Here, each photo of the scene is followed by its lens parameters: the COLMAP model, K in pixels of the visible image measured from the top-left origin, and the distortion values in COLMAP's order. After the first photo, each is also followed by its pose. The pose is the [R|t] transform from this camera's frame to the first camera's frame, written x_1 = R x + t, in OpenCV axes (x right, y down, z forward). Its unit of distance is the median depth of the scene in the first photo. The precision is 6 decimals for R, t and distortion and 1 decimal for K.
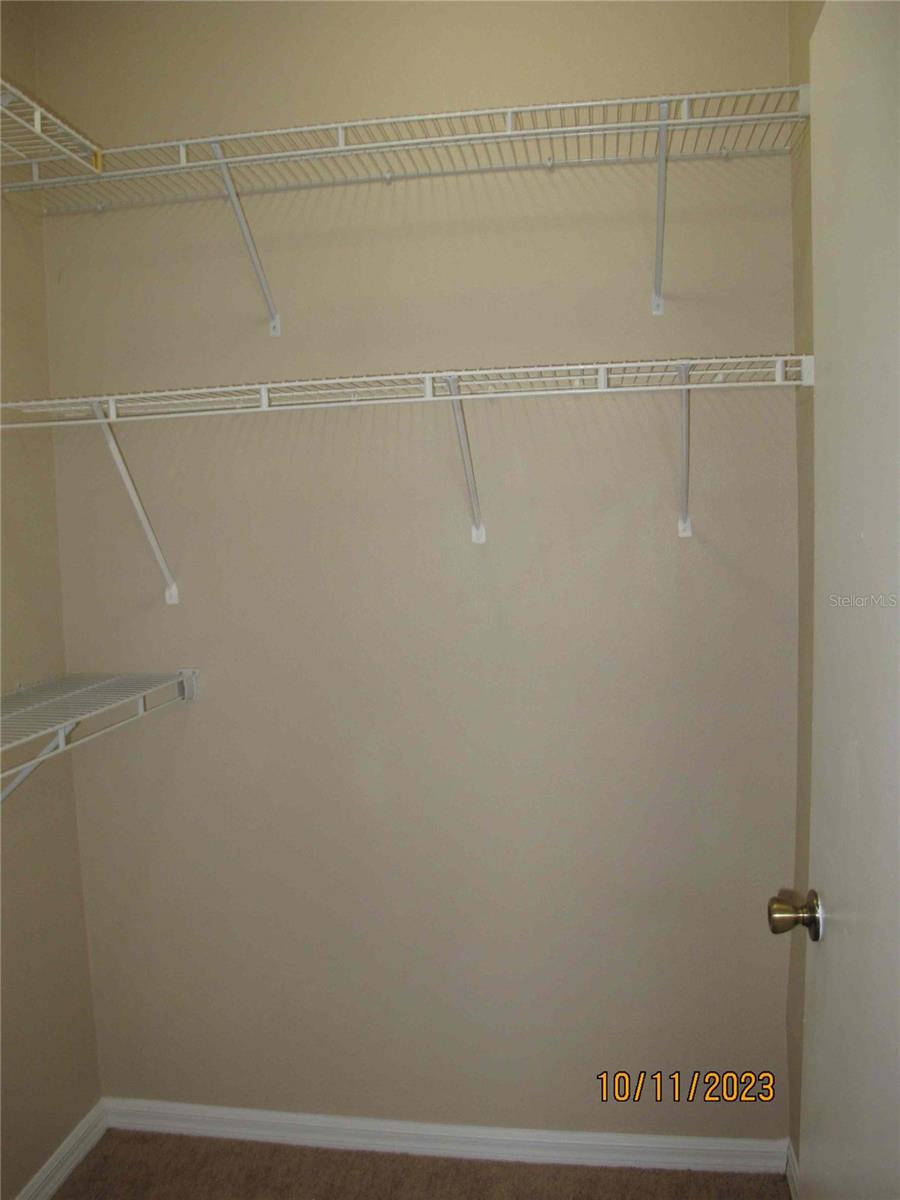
lens RADIAL K [[1028.0, 0, 450.0], [0, 1028.0, 600.0], [0, 0, 1]] dist [-0.123468, 0.010973]
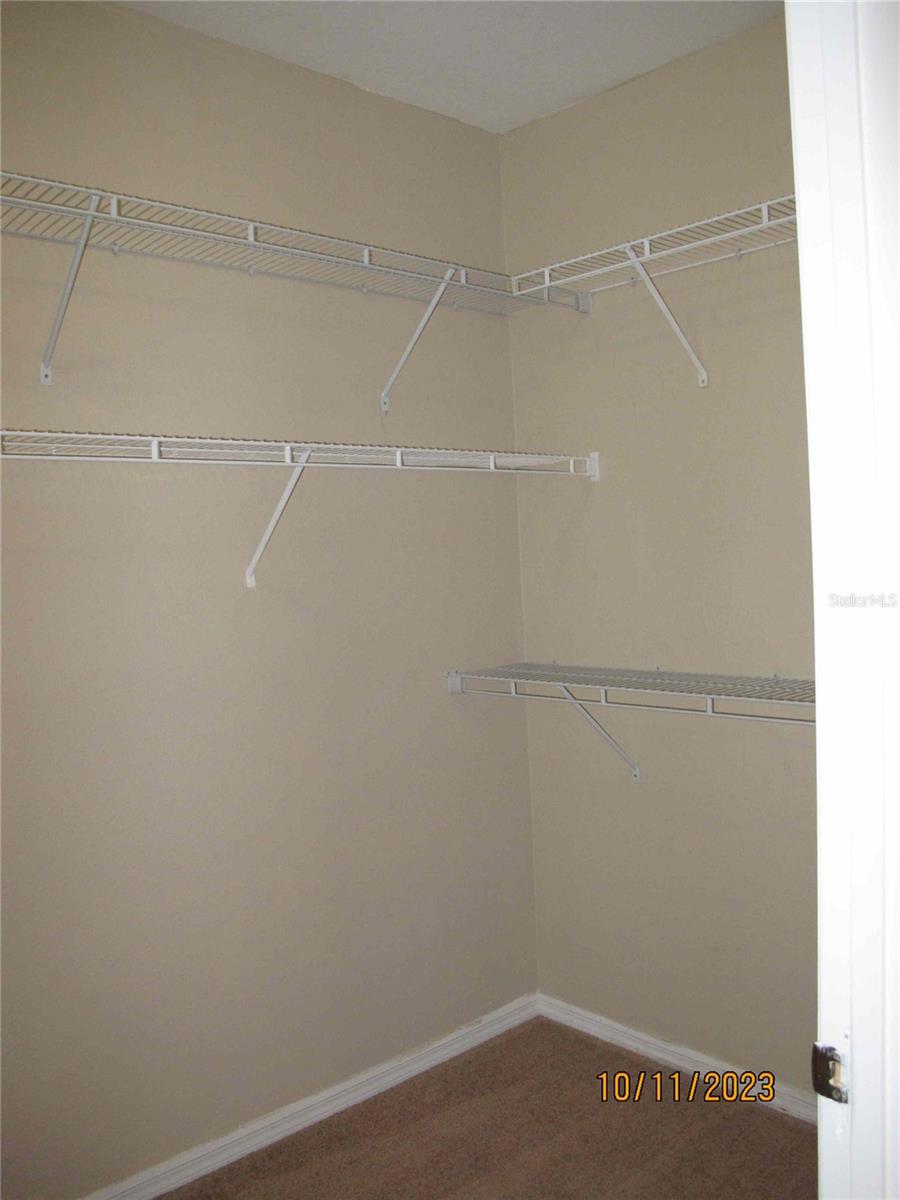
lens RADIAL K [[1002.0, 0, 450.0], [0, 1002.0, 600.0], [0, 0, 1]] dist [-0.063286, 0.001143]
pose [[0.625529, -0.028953, 0.779663, -0.694424], [0.087628, 0.995595, -0.033332, 0.015827], [-0.775264, 0.089170, 0.625311, 0.111709]]
